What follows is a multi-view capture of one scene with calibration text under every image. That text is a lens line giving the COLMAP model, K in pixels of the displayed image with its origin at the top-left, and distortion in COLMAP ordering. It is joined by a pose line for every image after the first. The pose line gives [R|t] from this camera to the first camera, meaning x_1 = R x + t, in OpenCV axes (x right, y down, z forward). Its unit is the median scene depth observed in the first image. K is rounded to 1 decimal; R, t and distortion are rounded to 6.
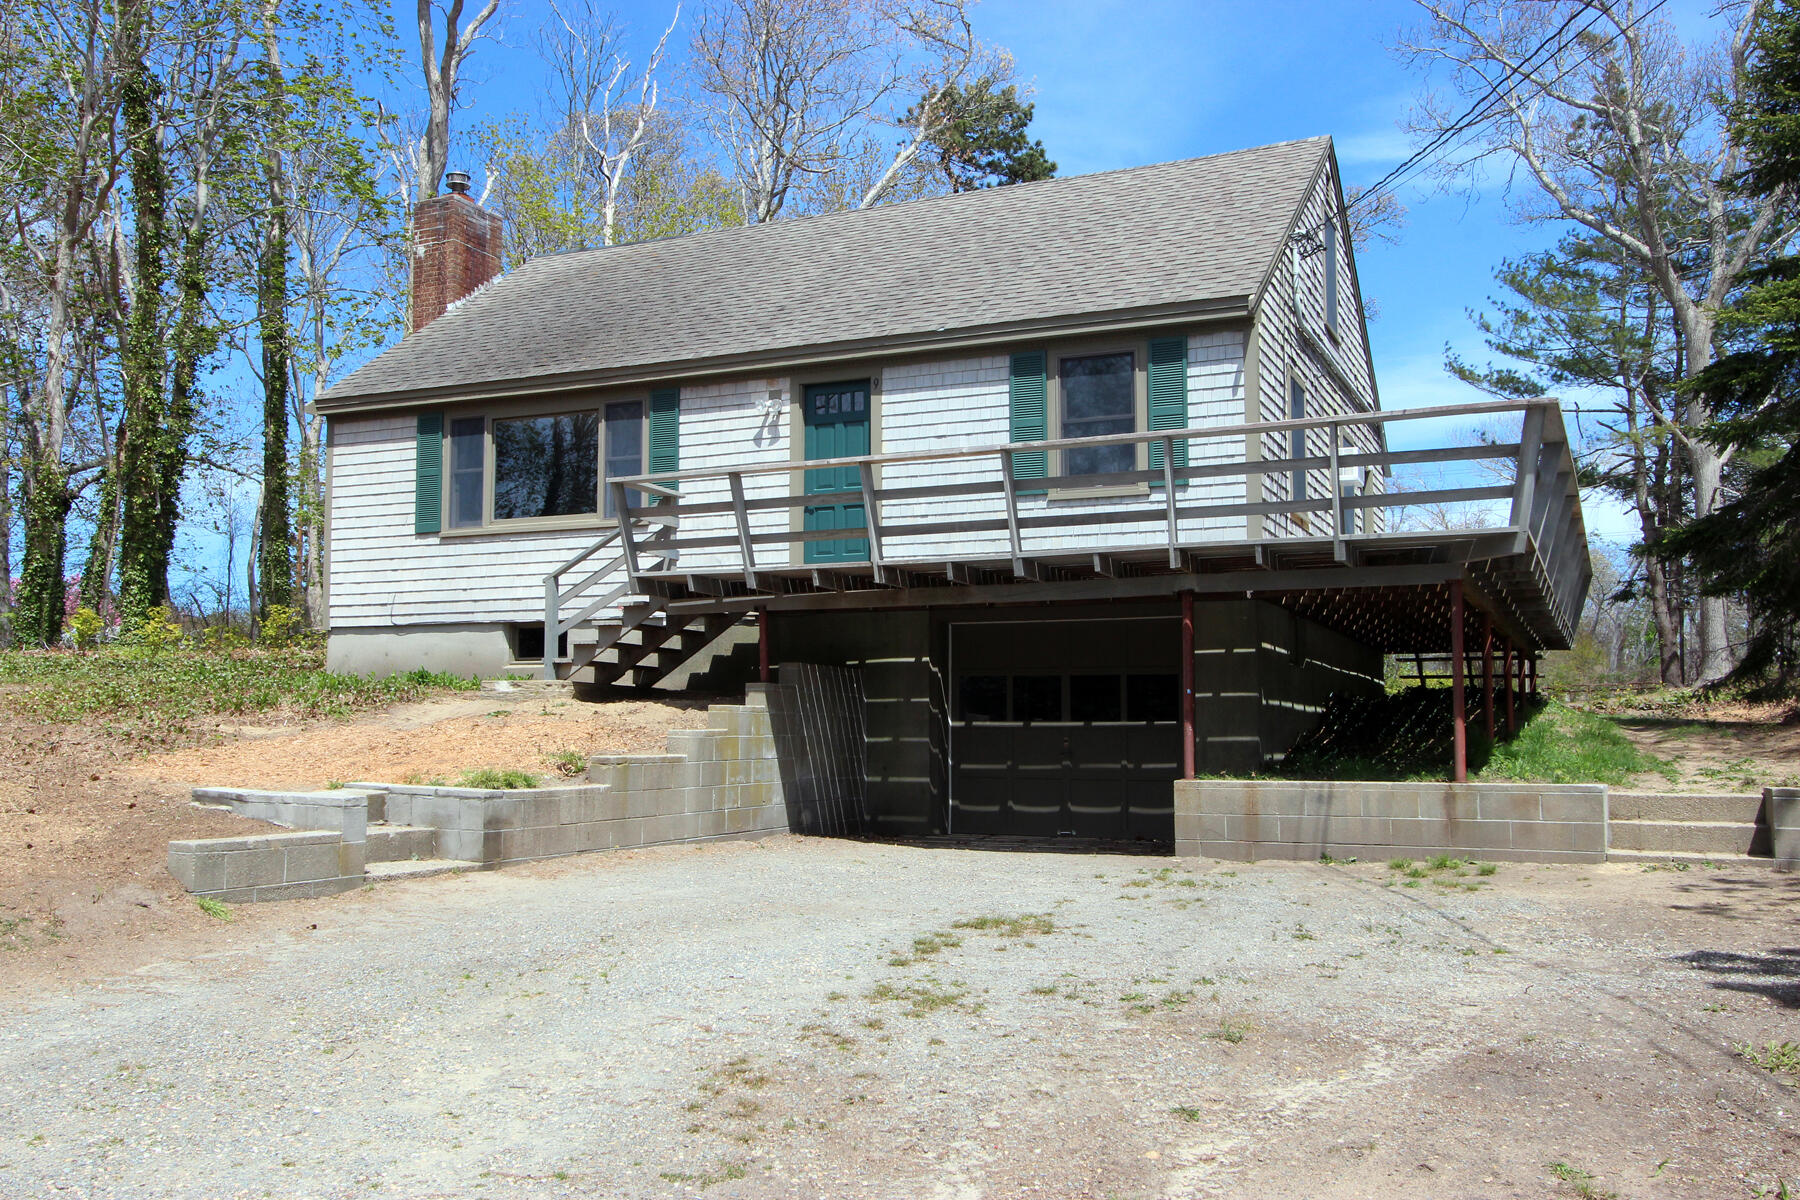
lens RADIAL K [[1567.8, 0, 900.0], [0, 1567.8, 600.0], [0, 0, 1]] dist [-0.001266, -0.000202]
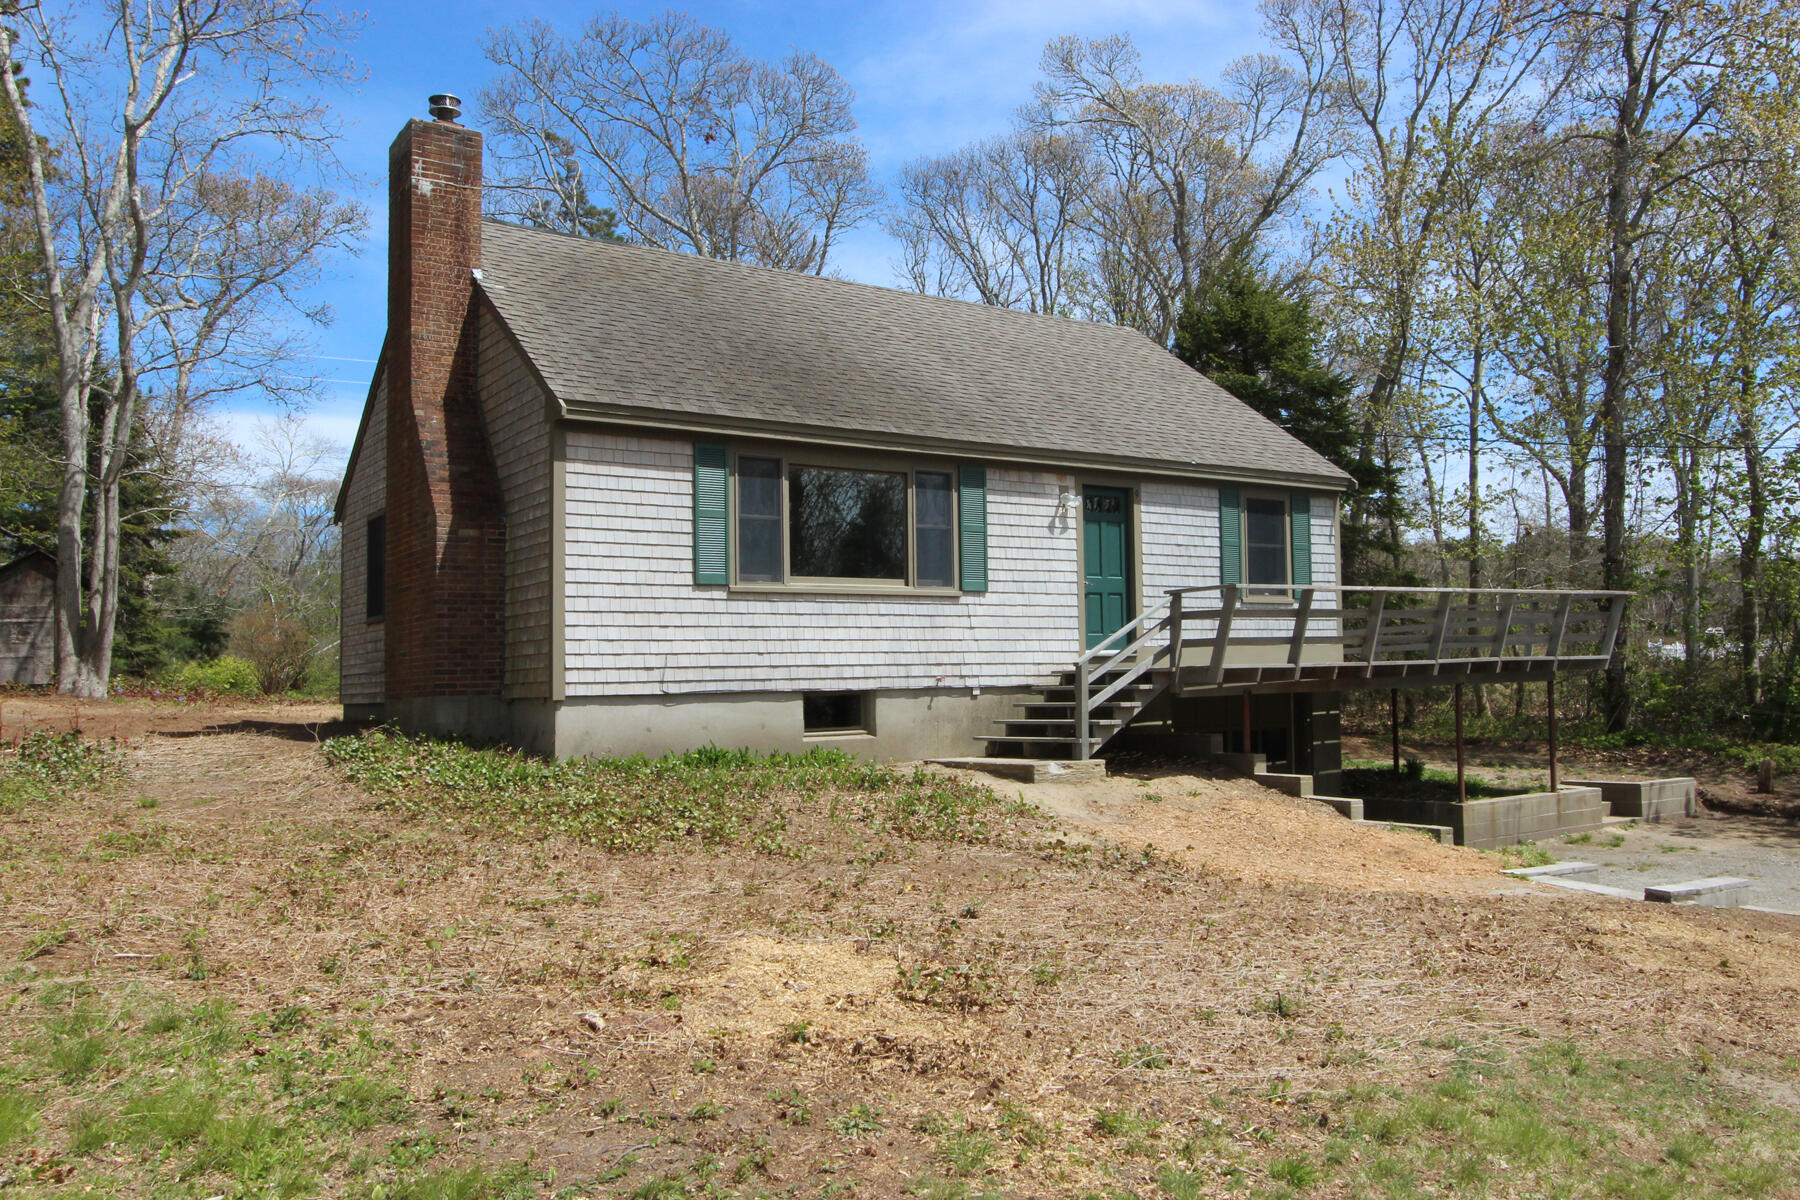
lens RADIAL K [[1391.3, 0, 900.0], [0, 1391.3, 600.0], [0, 0, 1]] dist [-0.003655, -0.000756]
pose [[0.503328, 0.029568, 0.863589, -0.919103], [-0.053173, 0.998580, -0.003199, -0.038475], [-0.862458, -0.044309, 0.504186, 0.543472]]
